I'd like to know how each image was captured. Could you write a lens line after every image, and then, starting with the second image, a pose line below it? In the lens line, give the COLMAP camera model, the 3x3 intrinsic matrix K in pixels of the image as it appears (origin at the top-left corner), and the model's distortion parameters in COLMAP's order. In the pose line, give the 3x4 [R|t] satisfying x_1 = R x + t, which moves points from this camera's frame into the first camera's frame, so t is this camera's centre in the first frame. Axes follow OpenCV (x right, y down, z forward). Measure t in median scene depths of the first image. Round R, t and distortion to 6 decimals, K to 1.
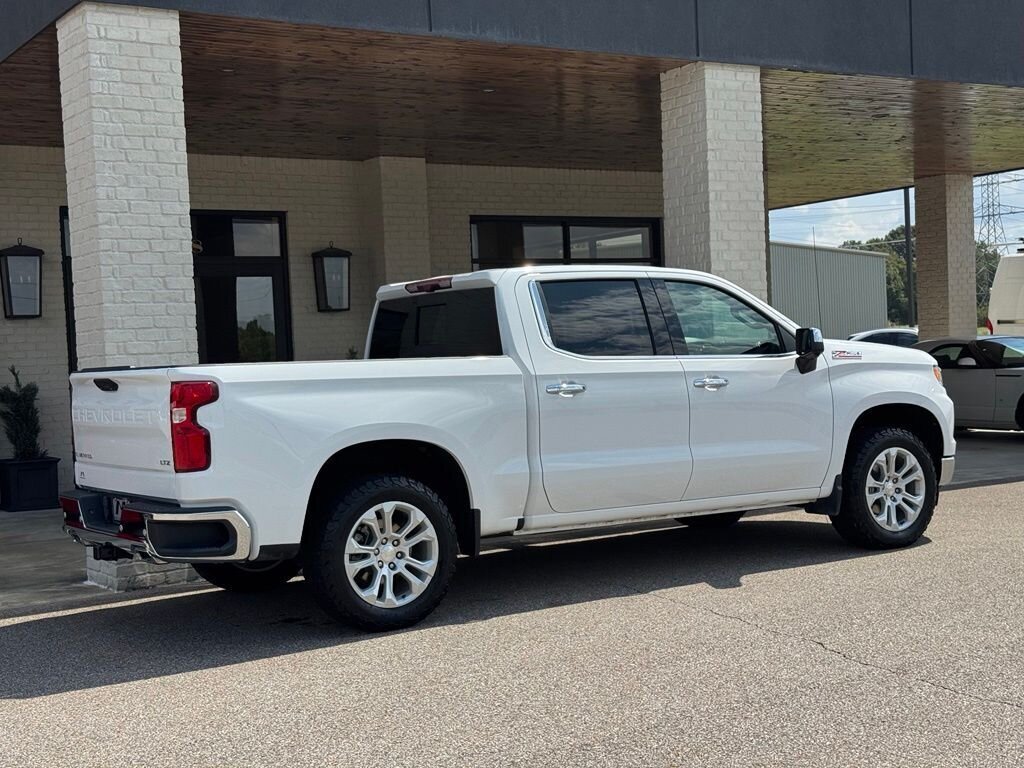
lens RADIAL K [[1424.9, 0, 515.3], [0, 1424.9, 384.4], [0, 0, 1]] dist [0.170672, -0.239418]
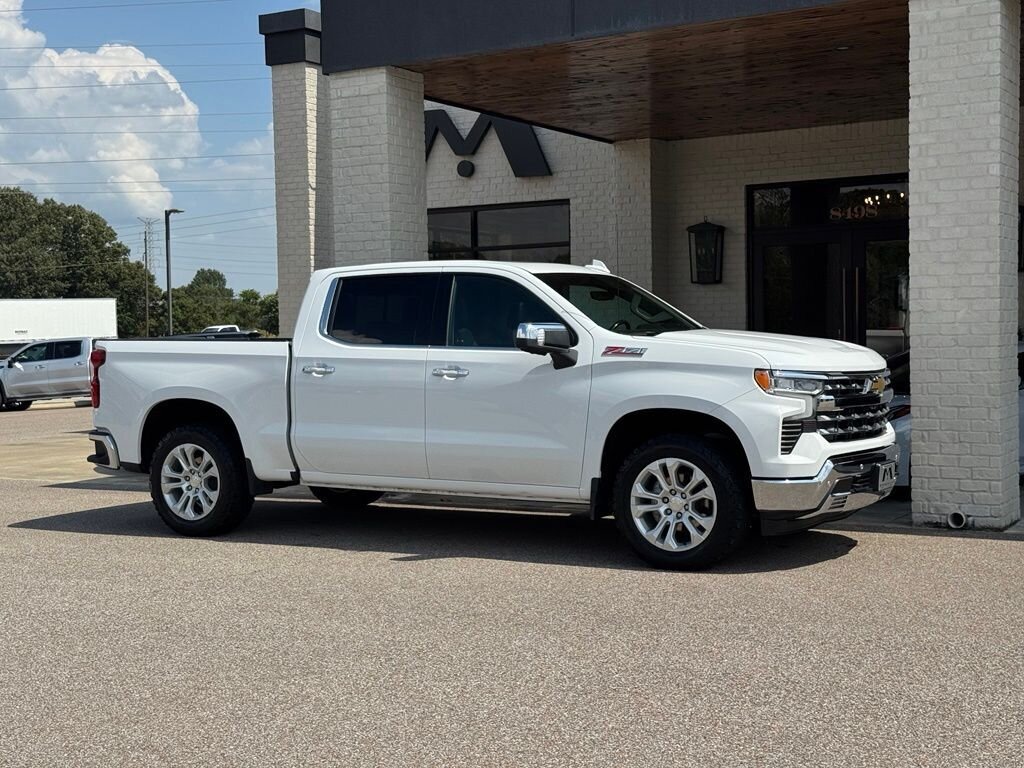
lens RADIAL K [[1424.0, 0, 515.5], [0, 1424.0, 377.1], [0, 0, 1]] dist [0.194626, -0.404596]
pose [[0.448644, 0.065086, -0.891337, 0.793652], [-0.023530, 0.997859, 0.061021, -0.045591], [0.893401, -0.006404, 0.449215, 0.407240]]
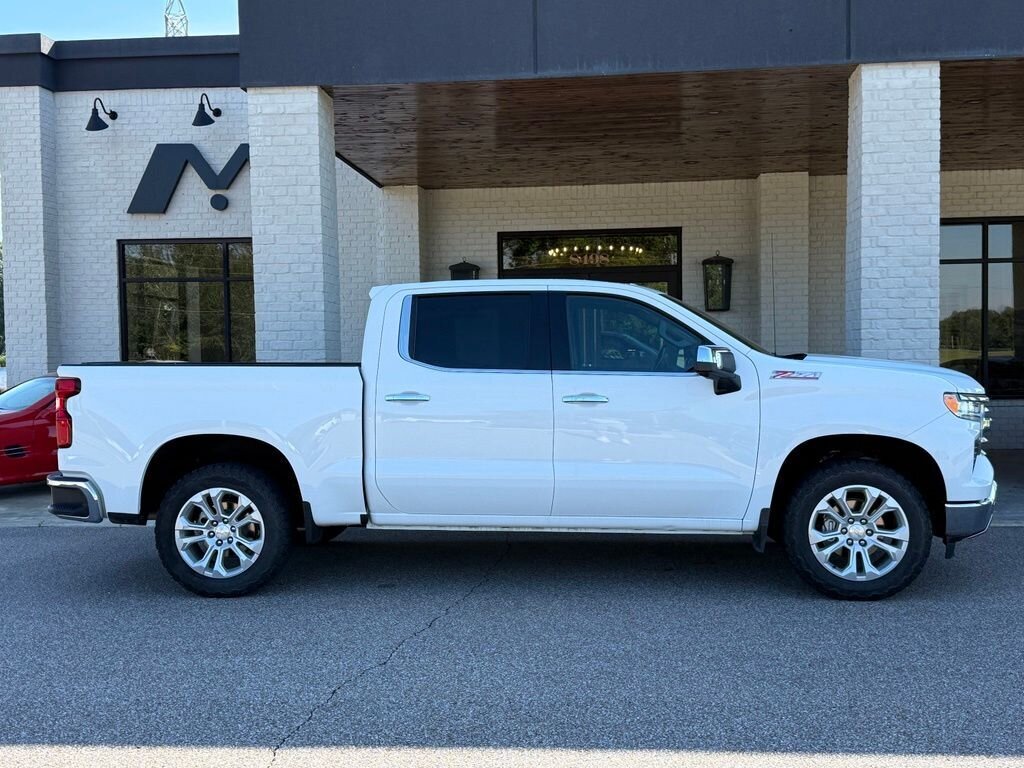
lens RADIAL K [[1111.4, 0, 508.4], [0, 1111.4, 389.6], [0, 0, 1]] dist [0.212004, -0.507922]
pose [[0.785042, 0.053851, -0.617097, 0.425967], [-0.034571, 0.998470, 0.043151, -0.028427], [0.618477, -0.012542, 0.785703, 0.243585]]
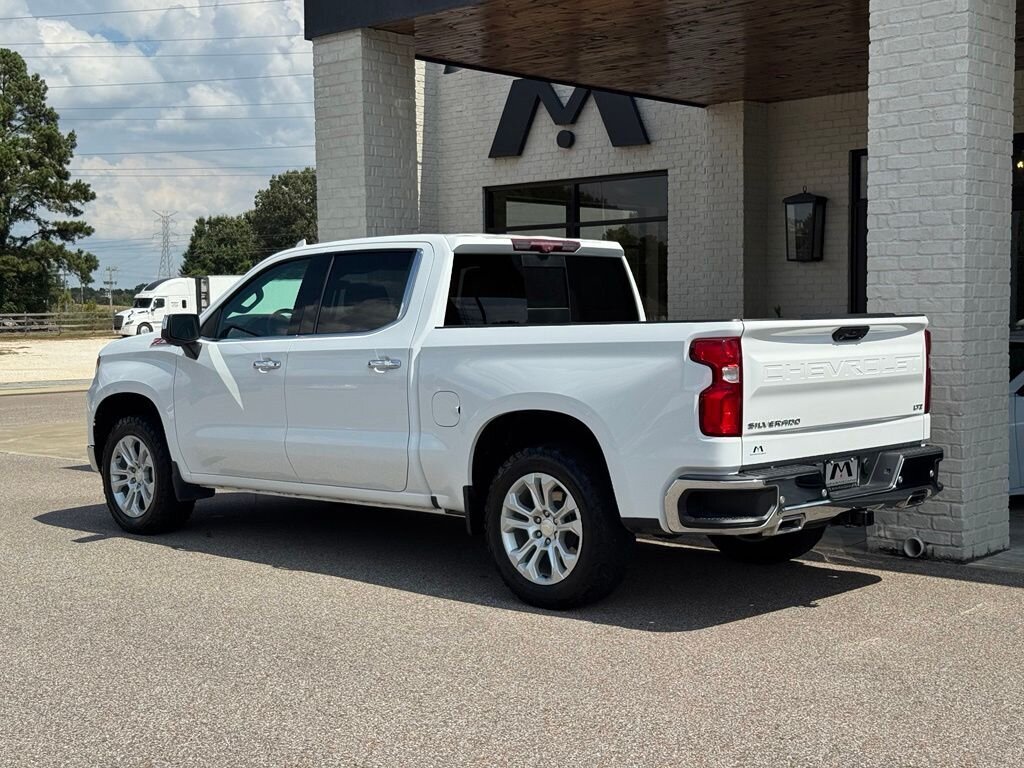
lens RADIAL K [[1423.1, 0, 513.2], [0, 1423.1, 384.2], [0, 0, 1]] dist [0.184786, -0.312833]
pose [[0.249038, 0.091554, -0.964157, 0.787456], [-0.022680, 0.995800, 0.088701, -0.054772], [0.968228, -0.000223, 0.250068, 0.647529]]
